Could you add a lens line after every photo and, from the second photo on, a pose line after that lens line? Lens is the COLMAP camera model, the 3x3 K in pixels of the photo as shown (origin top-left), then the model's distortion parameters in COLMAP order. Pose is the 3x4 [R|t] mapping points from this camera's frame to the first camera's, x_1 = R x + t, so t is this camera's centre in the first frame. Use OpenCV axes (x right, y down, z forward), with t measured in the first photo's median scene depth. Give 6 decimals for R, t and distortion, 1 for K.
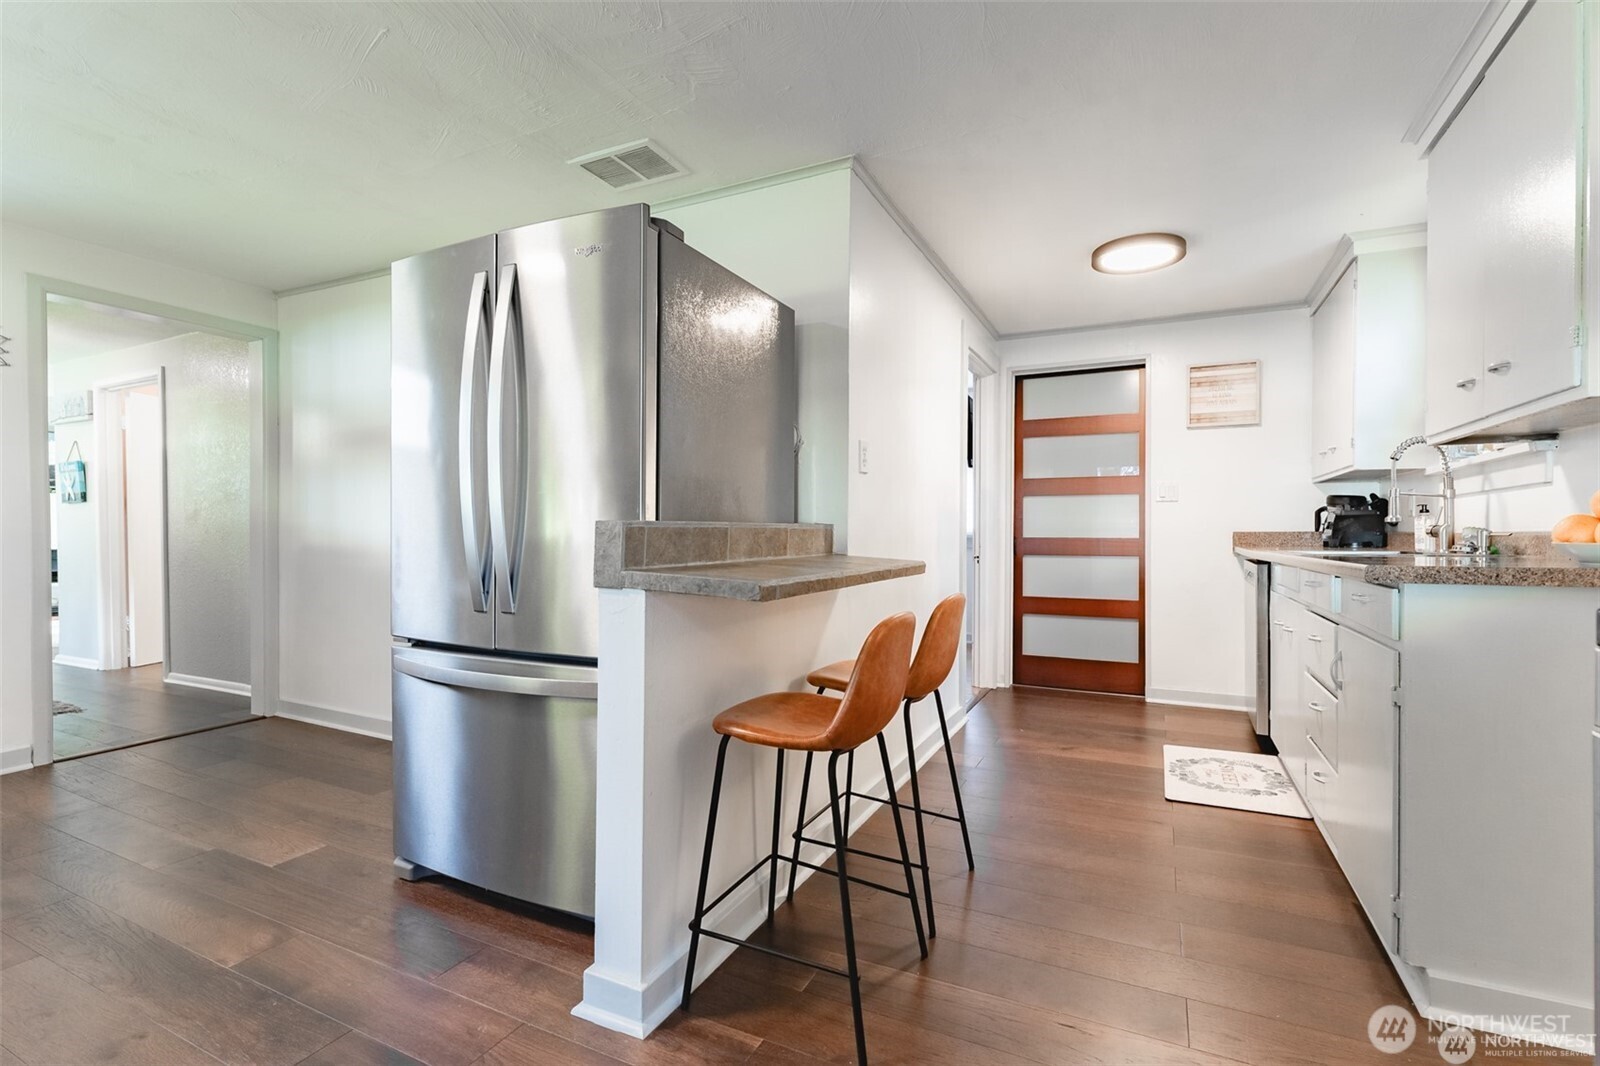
lens RADIAL K [[745.6, 0, 786.6], [0, 745.6, 530.9], [0, 0, 1]] dist [-0.001039, 0.000320]
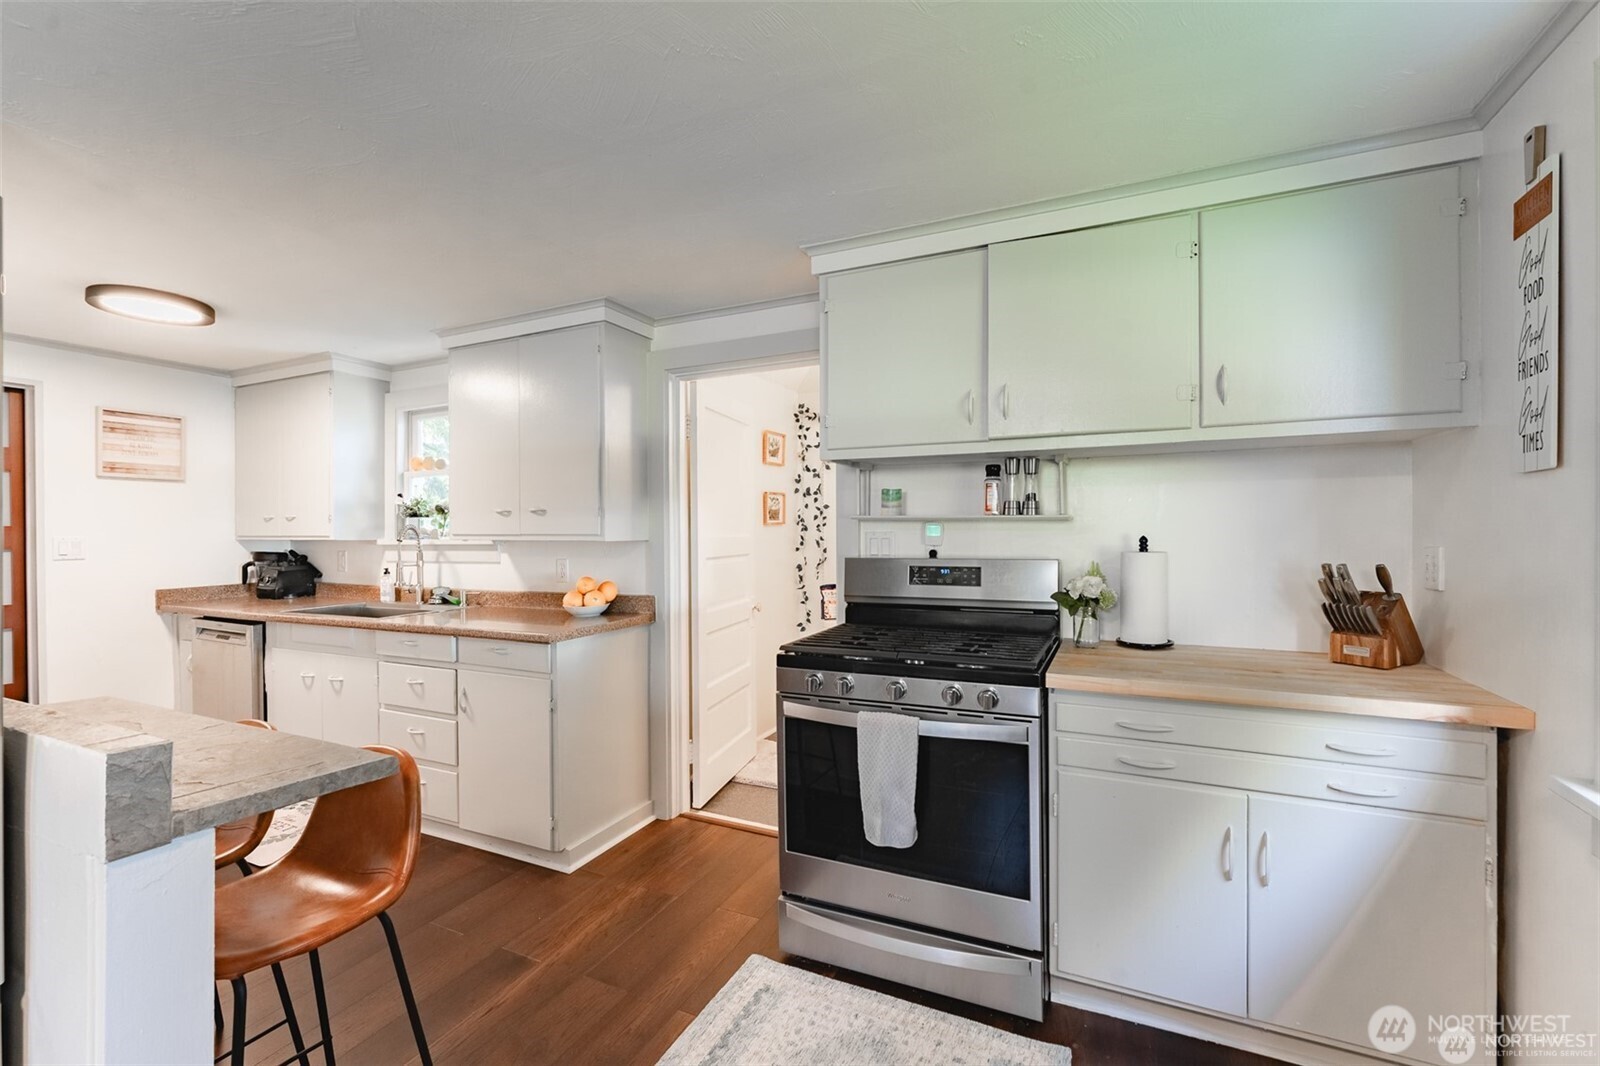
lens RADIAL K [[697.1, 0, 802.1], [0, 697.1, 528.4], [0, 0, 1]] dist [0.002914, 0.000699]
pose [[-0.018868, 0.000974, 0.999821, -0.472508], [0.002459, 0.999997, -0.000928, -0.108853], [-0.999819, 0.002441, -0.018871, 0.258379]]
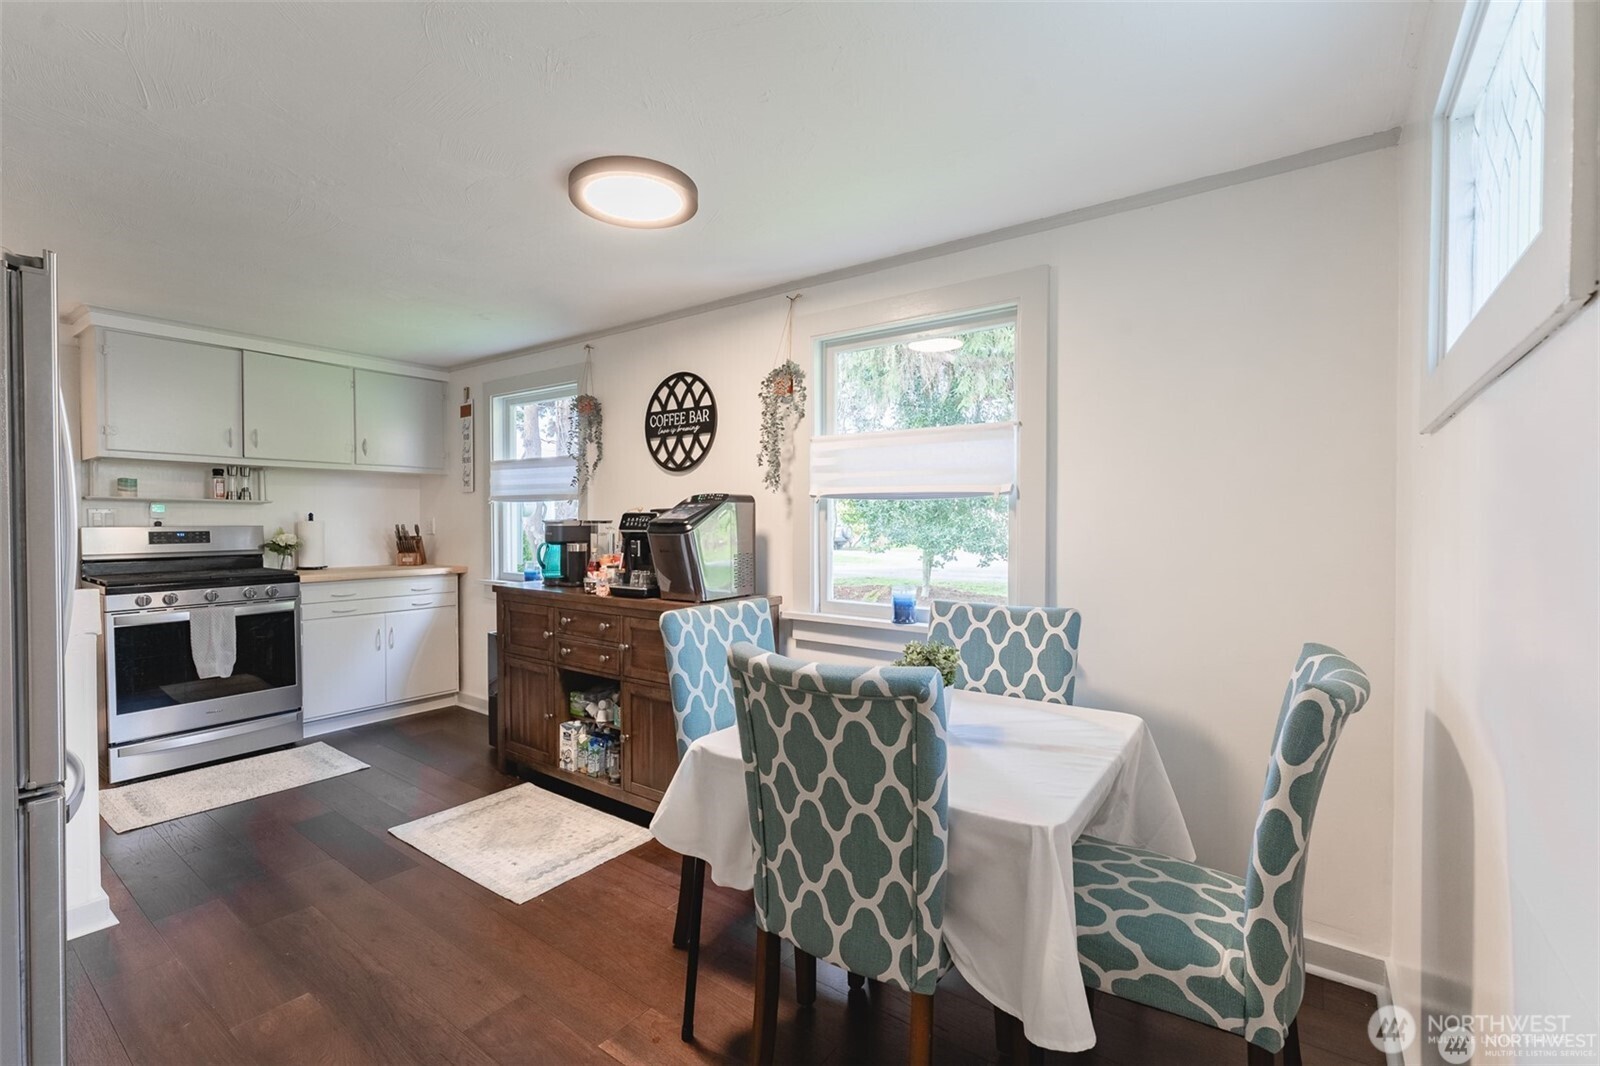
lens RADIAL K [[697.1, 0, 788.7], [0, 697.1, 541.2], [0, 0, 1]] dist [0.002914, 0.000699]
pose [[-0.982364, -0.003102, 0.186950, -0.966600], [0.001329, 0.999721, 0.023573, -0.076168], [-0.186971, 0.023406, -0.982087, 1.092287]]
